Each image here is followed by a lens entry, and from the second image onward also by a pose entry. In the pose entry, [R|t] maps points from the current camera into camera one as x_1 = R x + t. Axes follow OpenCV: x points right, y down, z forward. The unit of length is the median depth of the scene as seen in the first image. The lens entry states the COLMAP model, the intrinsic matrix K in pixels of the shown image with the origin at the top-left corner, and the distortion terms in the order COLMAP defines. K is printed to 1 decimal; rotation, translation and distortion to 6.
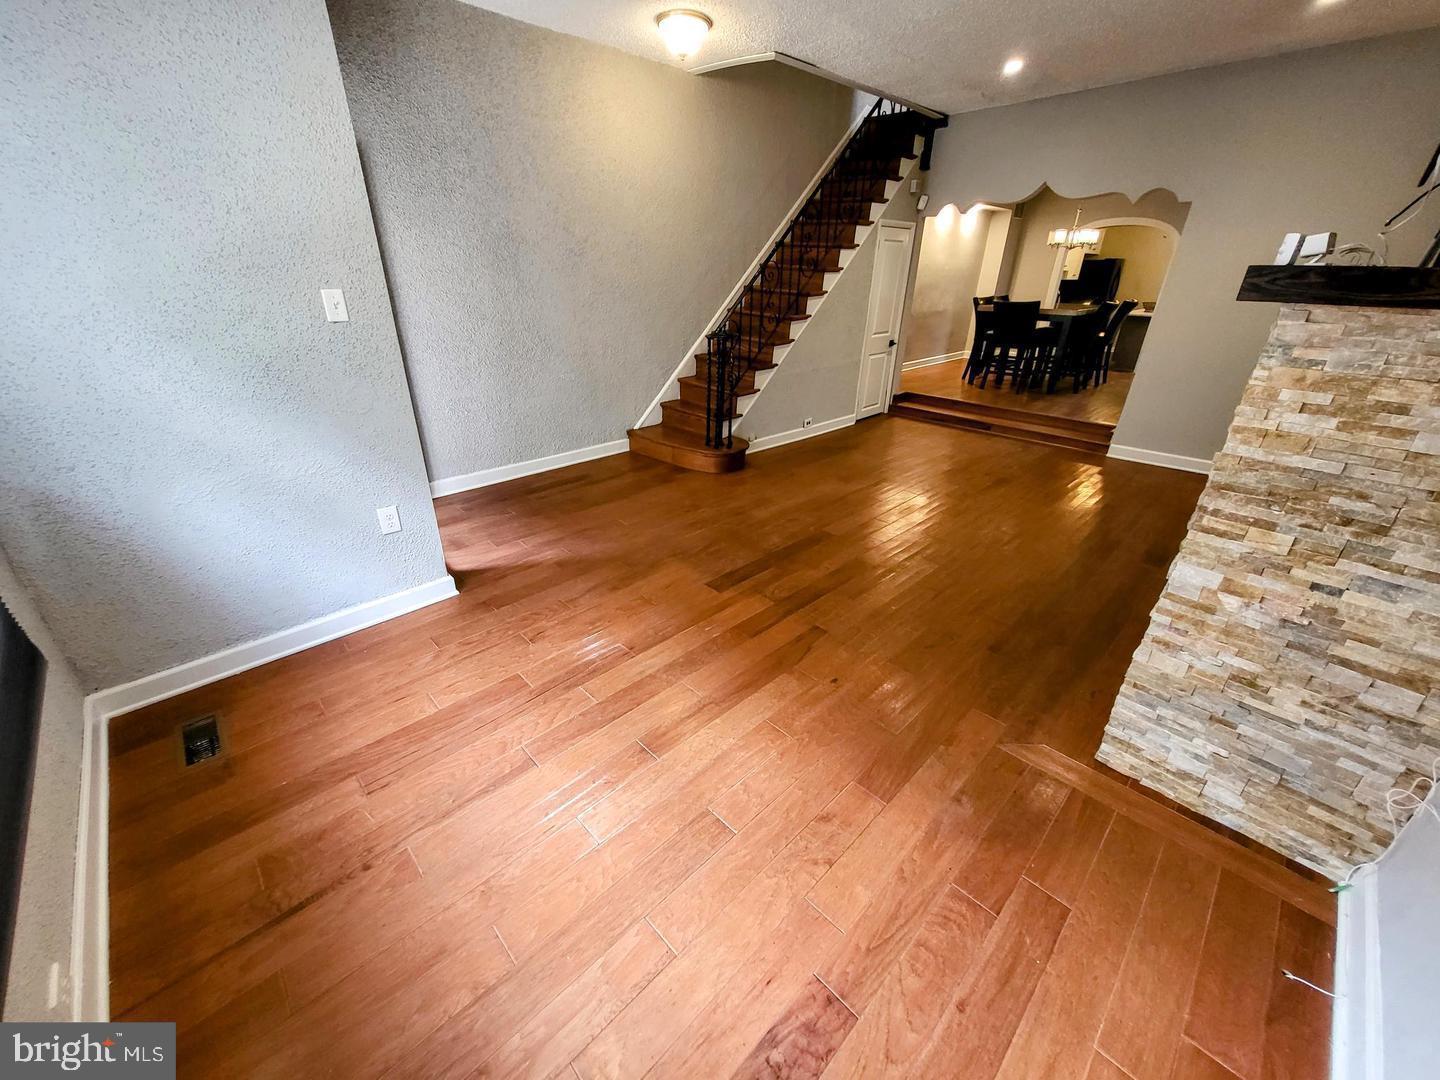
lens RADIAL K [[564.7, 0, 709.8], [0, 564.7, 535.9], [0, 0, 1]] dist [0.001846, -0.000866]
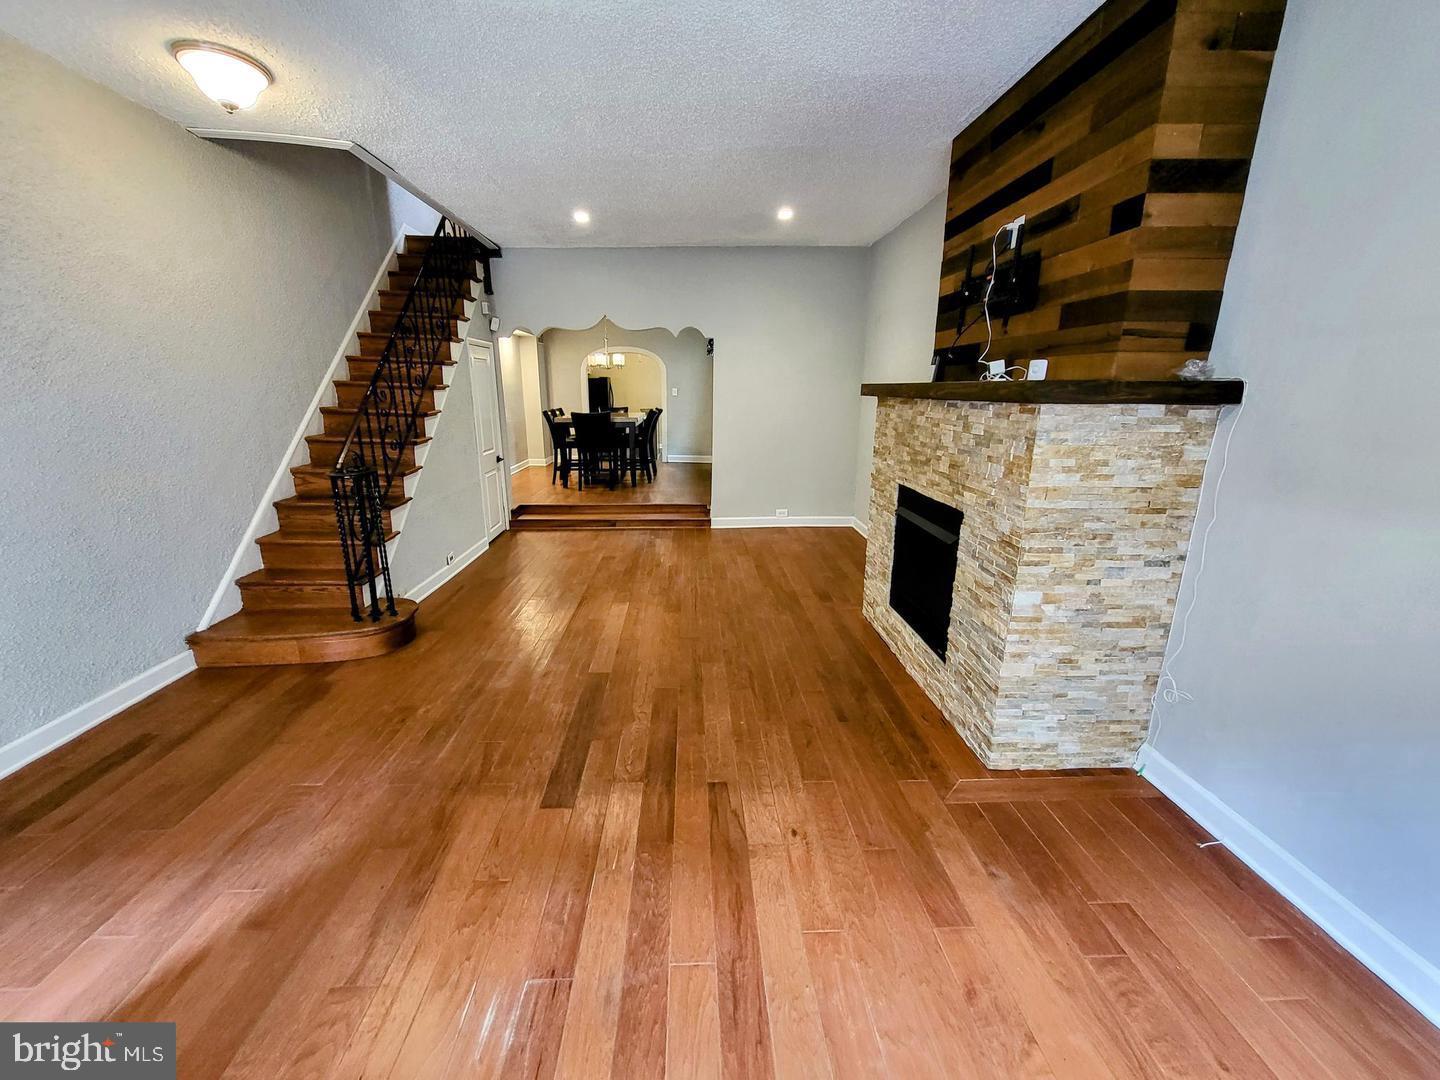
lens RADIAL K [[564.7, 0, 708.7], [0, 564.7, 537.3], [0, 0, 1]] dist [0.001846, -0.000866]
pose [[0.671993, -0.200417, 0.712922, -0.399681], [0.324141, 0.945170, -0.039825, -0.181009], [-0.665851, 0.257849, 0.700111, 0.377052]]
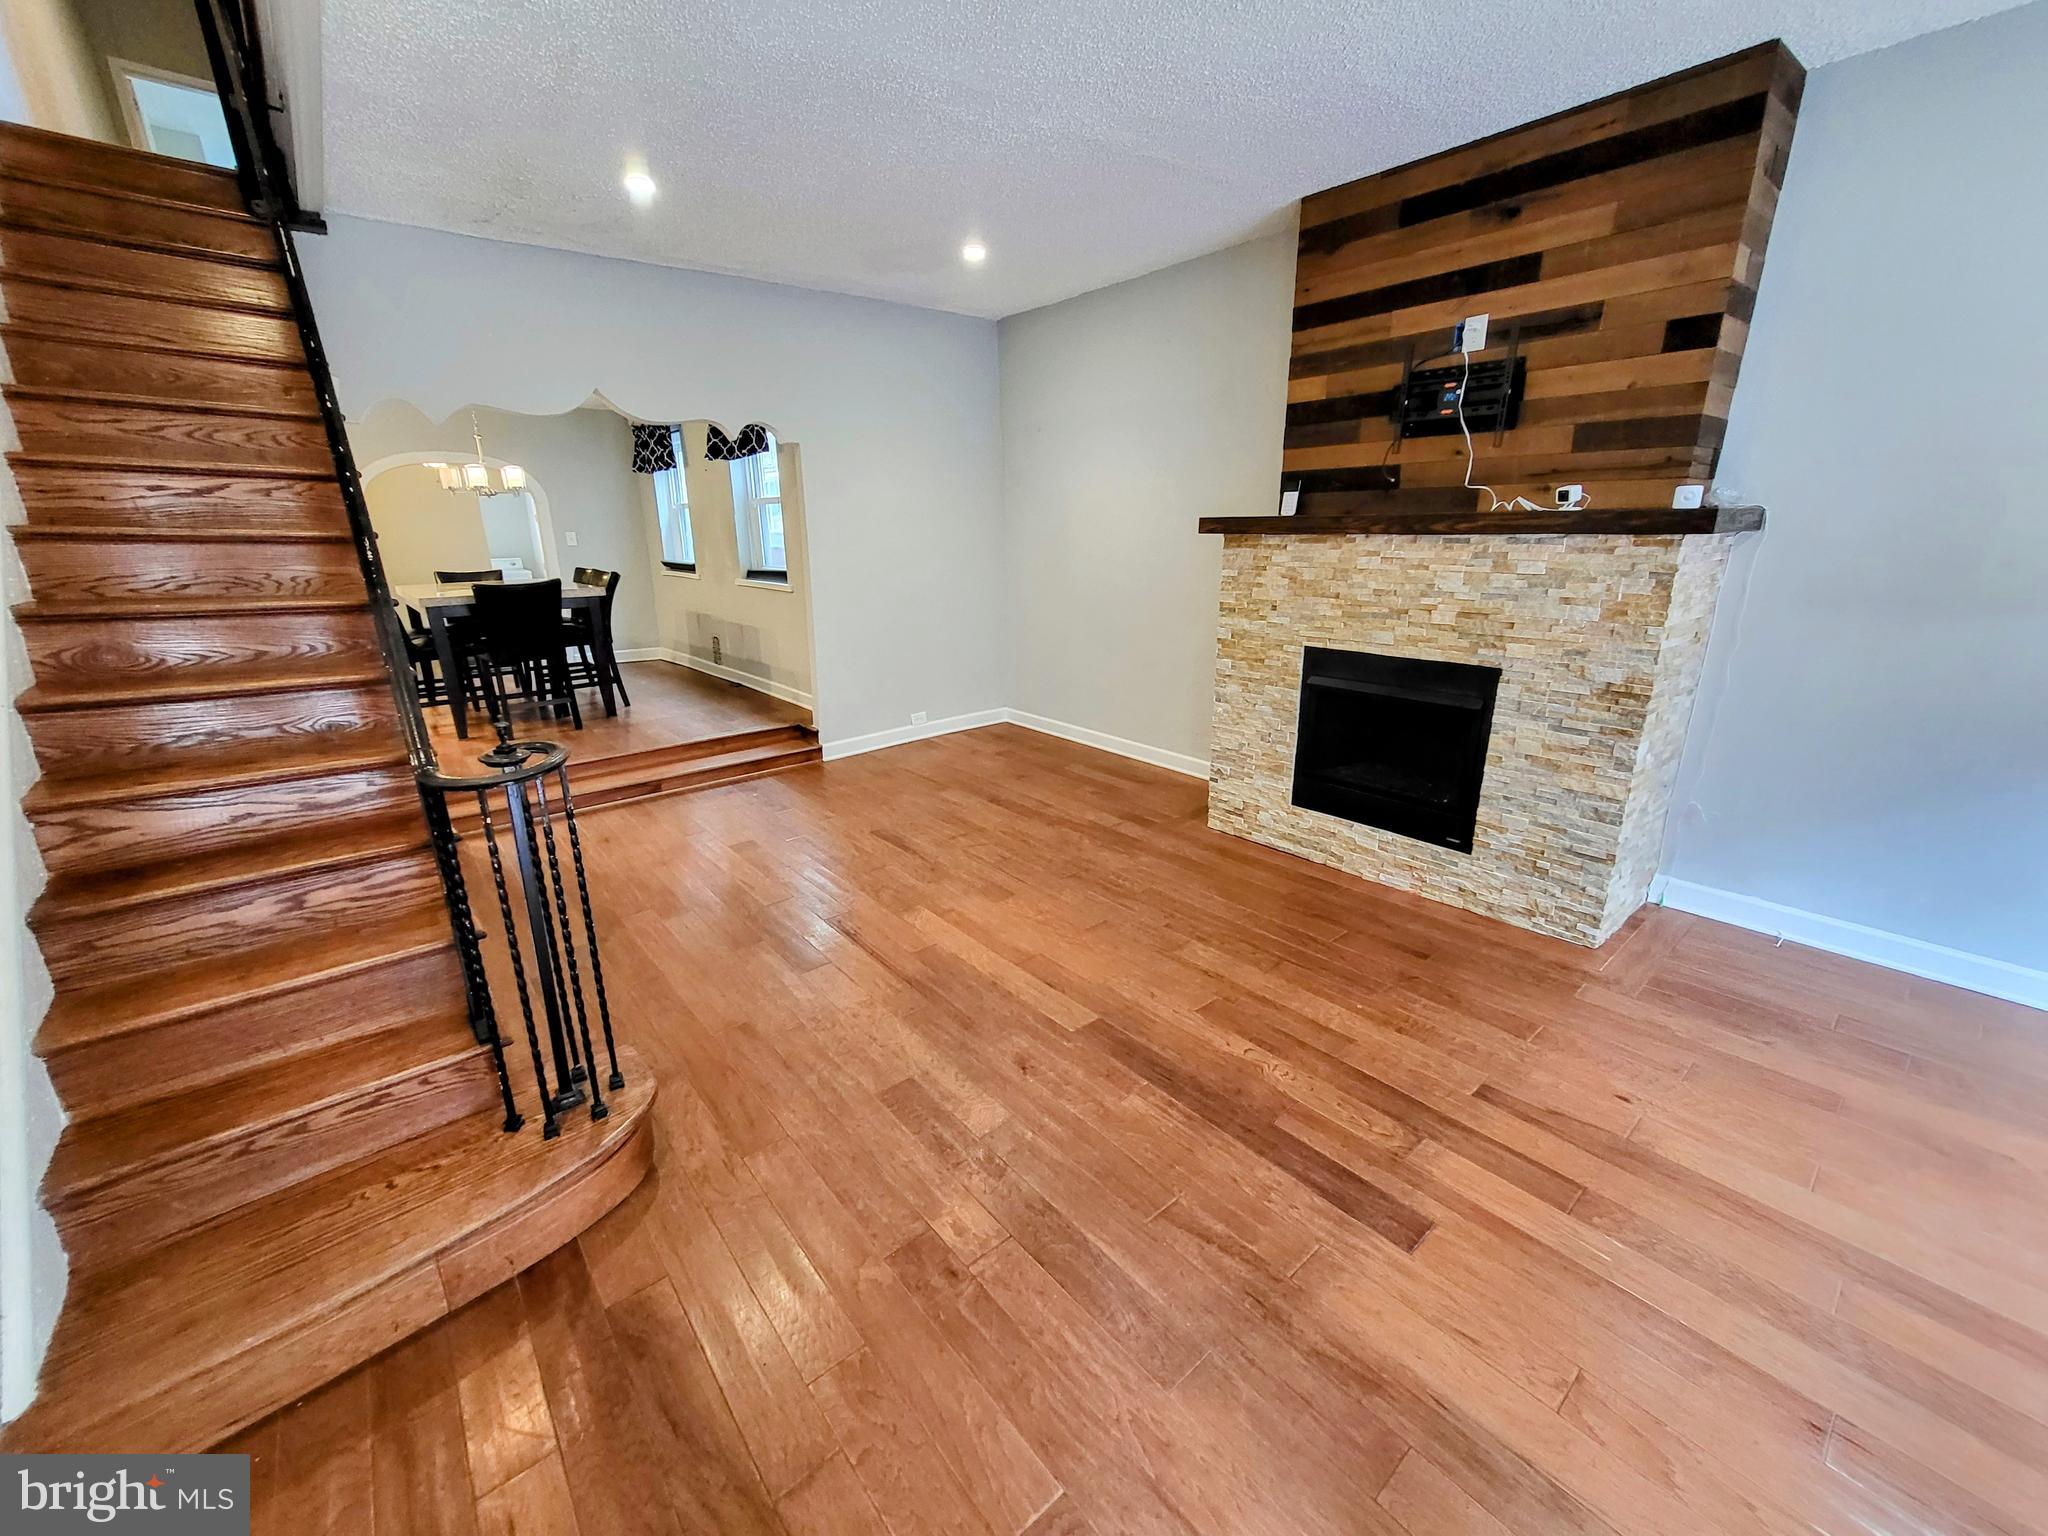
lens RADIAL K [[803.1, 0, 1005.0], [0, 803.1, 762.3], [0, 0, 1]] dist [0.001846, -0.000866]
pose [[0.085988, -0.298346, 0.950577, -0.636582], [0.442409, 0.866317, 0.231881, -0.641753], [-0.892682, 0.400605, 0.206484, 1.321592]]
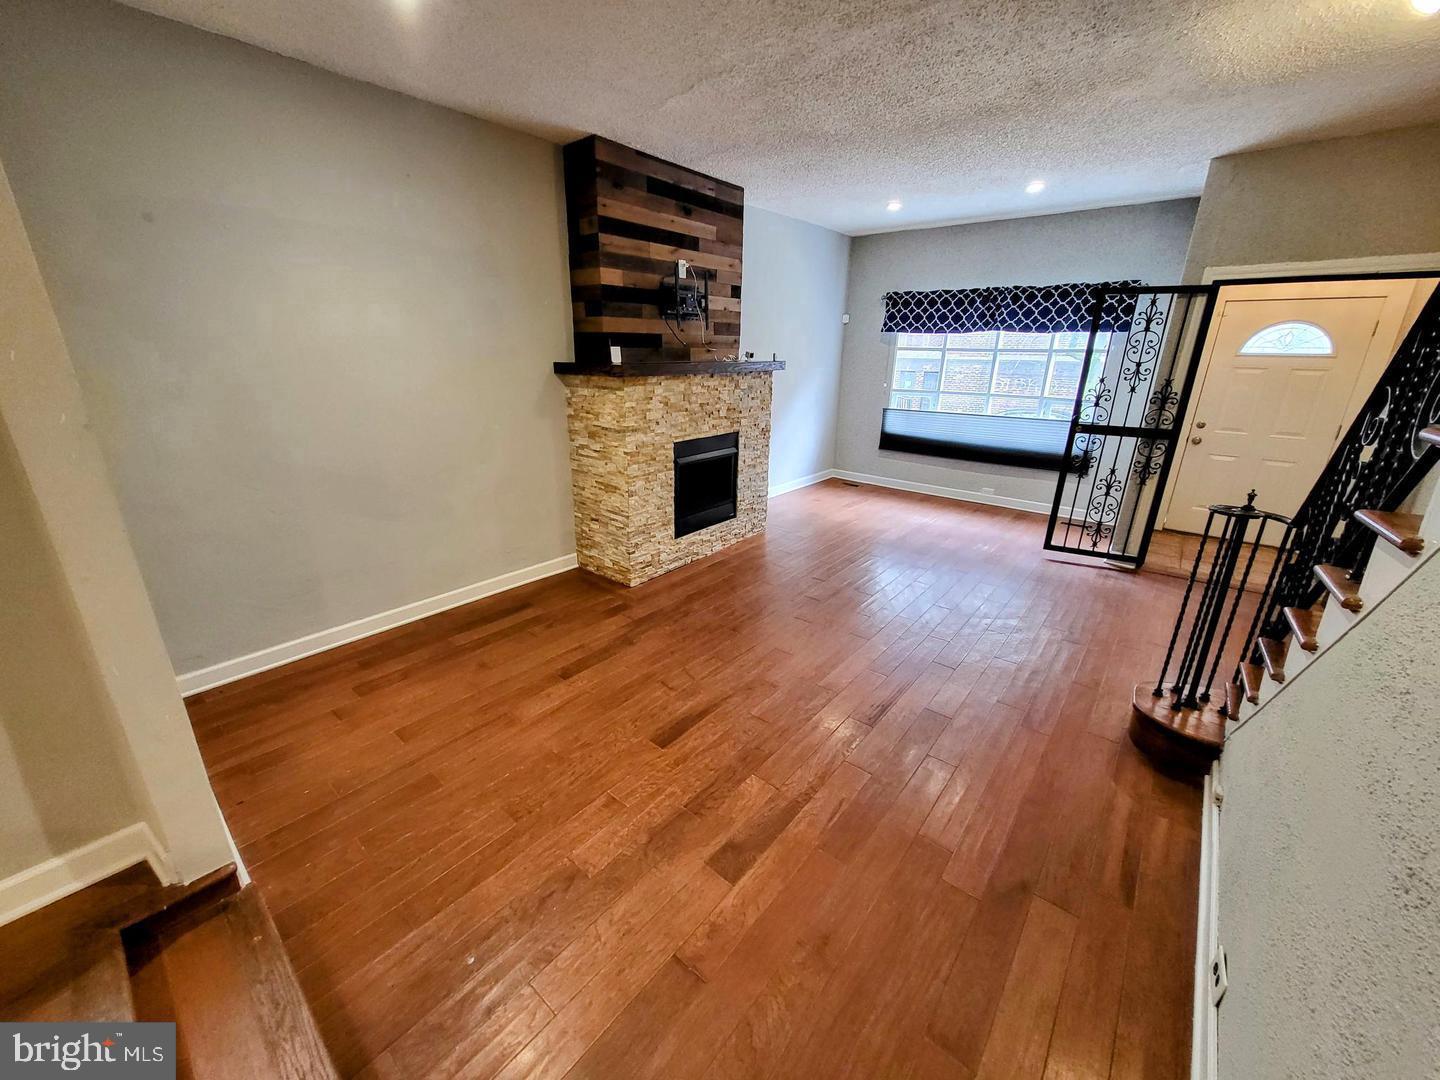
lens RADIAL K [[564.7, 0, 706.8], [0, 564.7, 532.9], [0, 0, 1]] dist [0.001846, -0.000866]
pose [[-0.994792, 0.010700, -0.101362, 1.063755], [-0.062504, 0.721492, 0.689596, -1.263276], [0.080511, 0.692340, -0.717066, 2.541707]]
